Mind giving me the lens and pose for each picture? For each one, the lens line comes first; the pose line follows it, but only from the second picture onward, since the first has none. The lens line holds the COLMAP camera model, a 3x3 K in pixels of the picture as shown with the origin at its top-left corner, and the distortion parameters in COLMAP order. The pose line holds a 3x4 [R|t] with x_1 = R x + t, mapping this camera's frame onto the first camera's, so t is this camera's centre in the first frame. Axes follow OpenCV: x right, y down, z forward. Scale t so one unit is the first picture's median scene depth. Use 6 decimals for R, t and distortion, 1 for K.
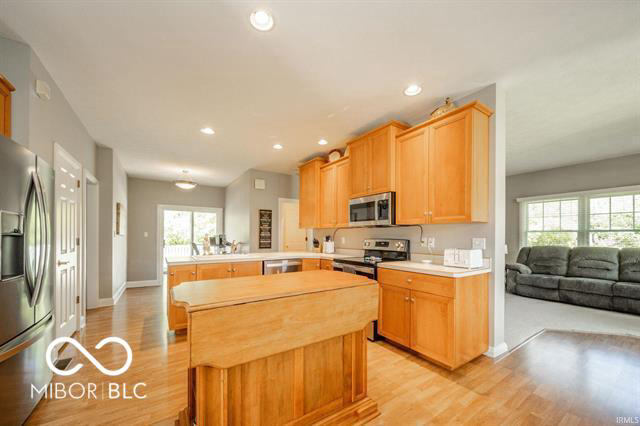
lens RADIAL K [[239.0, 0, 319.4], [0, 239.0, 236.7], [0, 0, 1]] dist [0.001430, 0.000164]
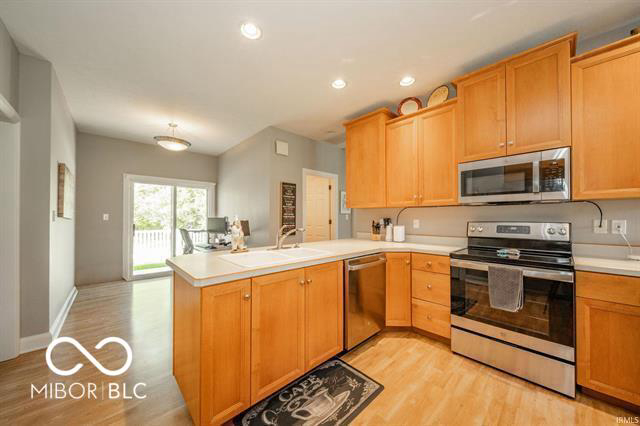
lens RADIAL K [[226.1, 0, 318.1], [0, 226.1, 218.8], [0, 0, 1]] dist [-0.006234, -0.000073]
pose [[0.987683, -0.002059, 0.156454, -0.286538], [0.002518, 0.999993, -0.002730, 0.000677], [-0.156448, 0.003091, 0.987681, 0.338018]]
